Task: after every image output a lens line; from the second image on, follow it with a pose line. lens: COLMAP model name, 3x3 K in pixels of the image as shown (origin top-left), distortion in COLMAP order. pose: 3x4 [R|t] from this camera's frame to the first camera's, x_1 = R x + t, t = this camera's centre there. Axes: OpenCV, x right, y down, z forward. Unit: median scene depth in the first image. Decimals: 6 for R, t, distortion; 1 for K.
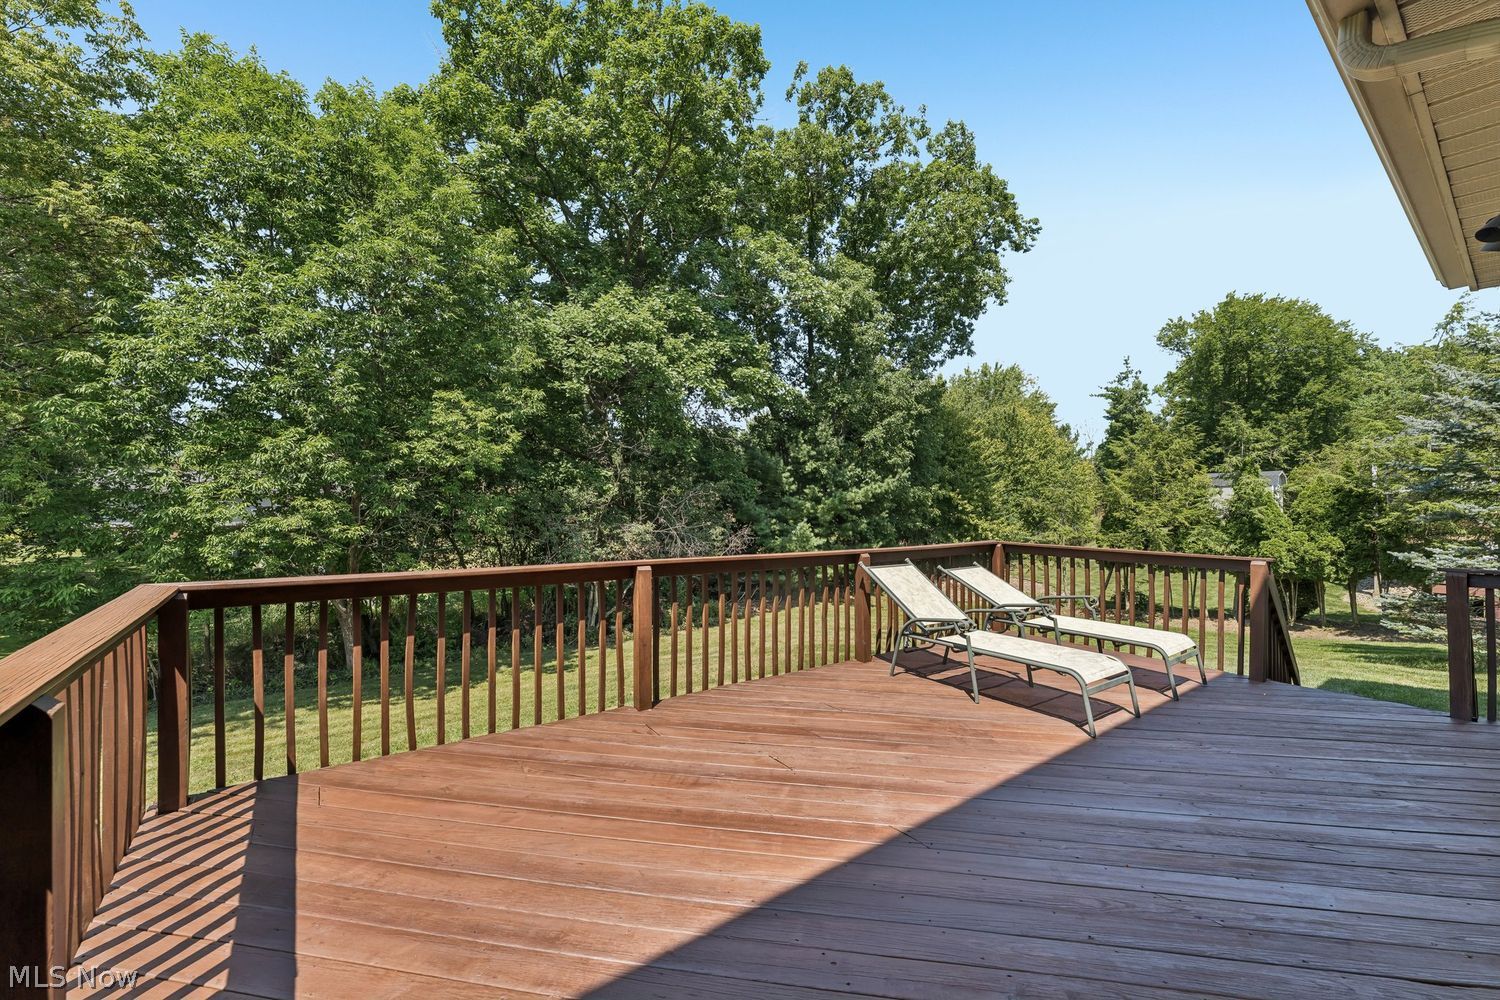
lens RADIAL K [[594.3, 0, 750.0], [0, 594.3, 500.0], [0, 0, 1]] dist [-0.002051, -0.000232]
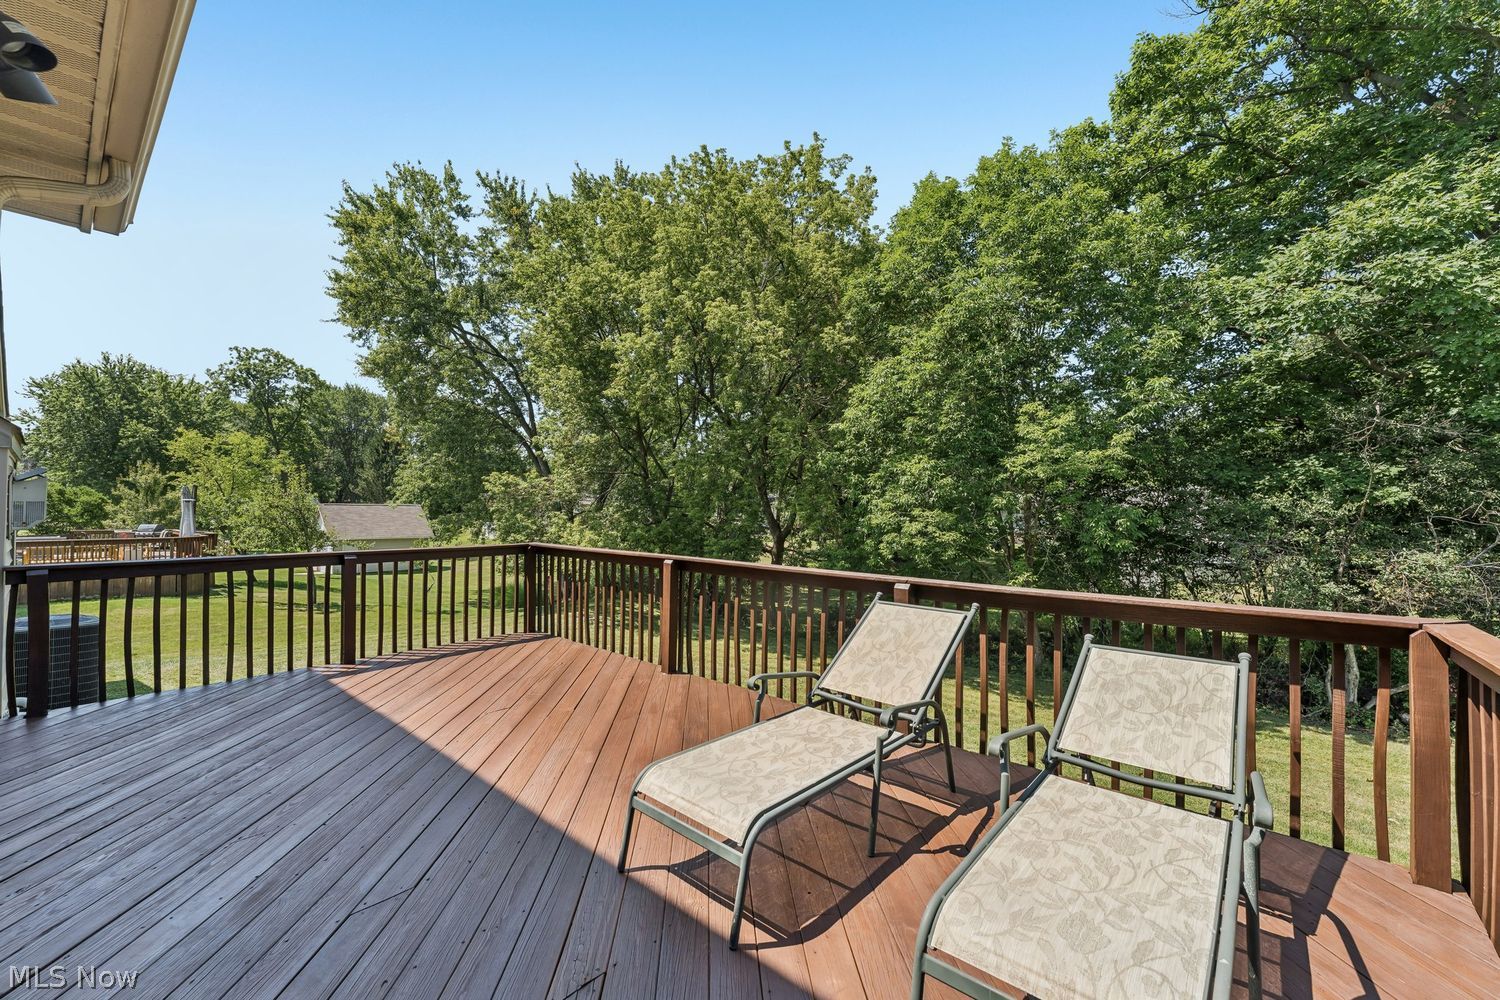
lens RADIAL K [[604.9, 0, 750.0], [0, 604.9, 500.0], [0, 0, 1]] dist [-0.000742, -0.000124]
pose [[0.212610, -0.020218, -0.976928, 0.262059], [-0.002070, 0.999774, -0.021141, 0.002342], [0.977135, 0.006517, 0.212520, 0.207356]]
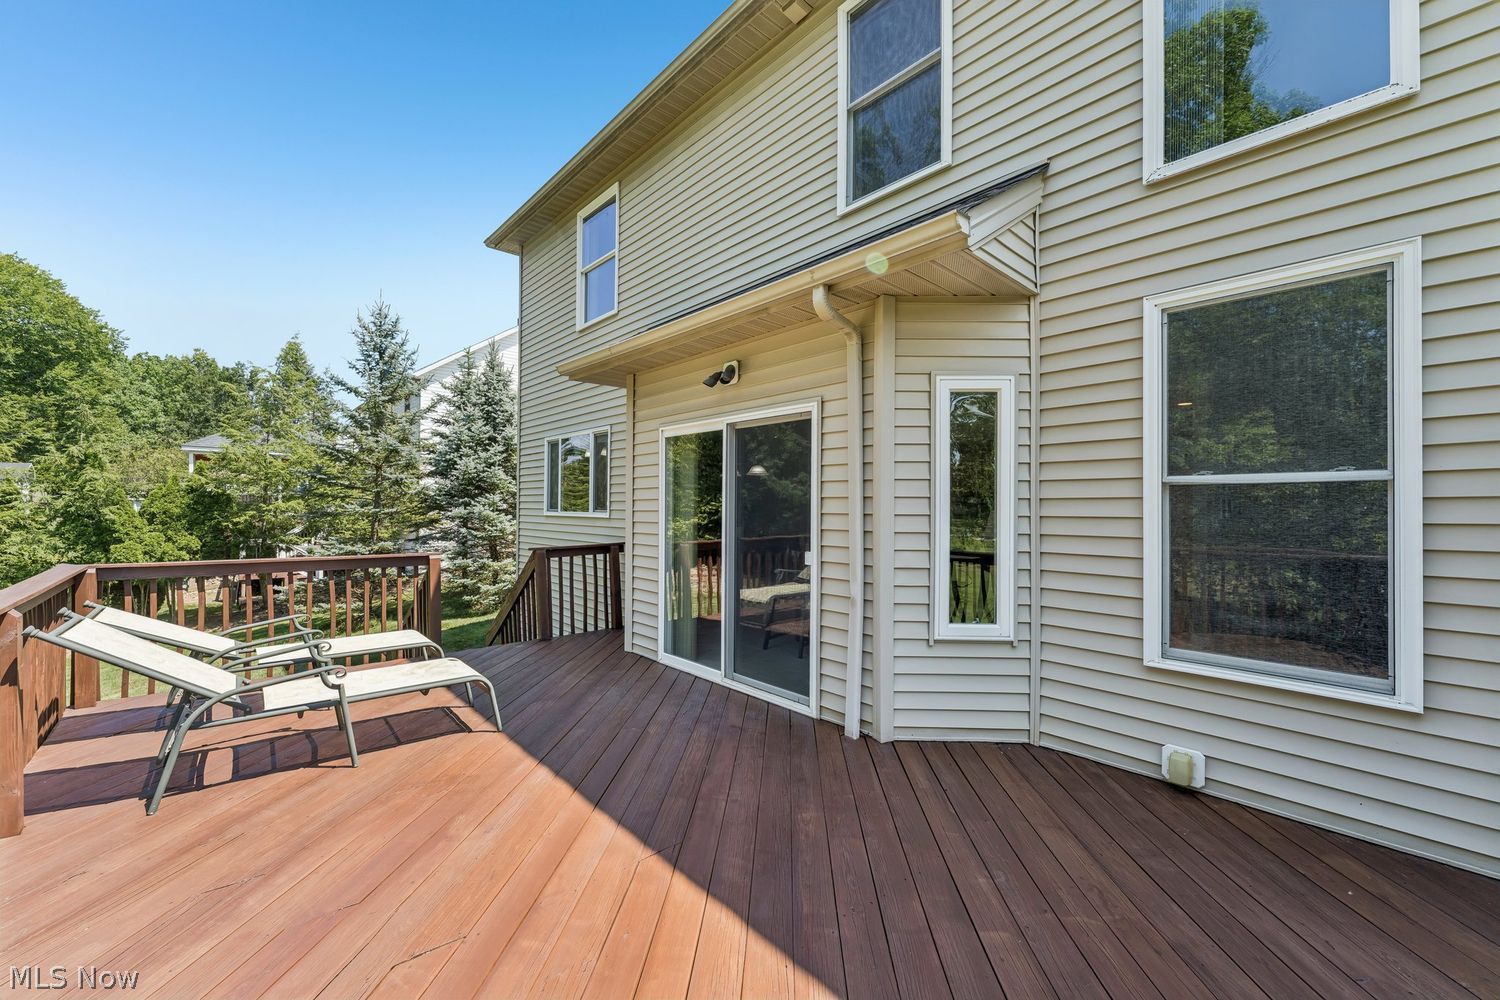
lens RADIAL K [[594.3, 0, 750.0], [0, 594.3, 500.0], [0, 0, 1]] dist [-0.002051, -0.000232]
pose [[-0.086700, 0.008913, 0.996195, -0.103860], [-0.011106, 0.999889, -0.009913, 0.000195], [-0.996173, -0.011924, -0.086592, 0.137814]]
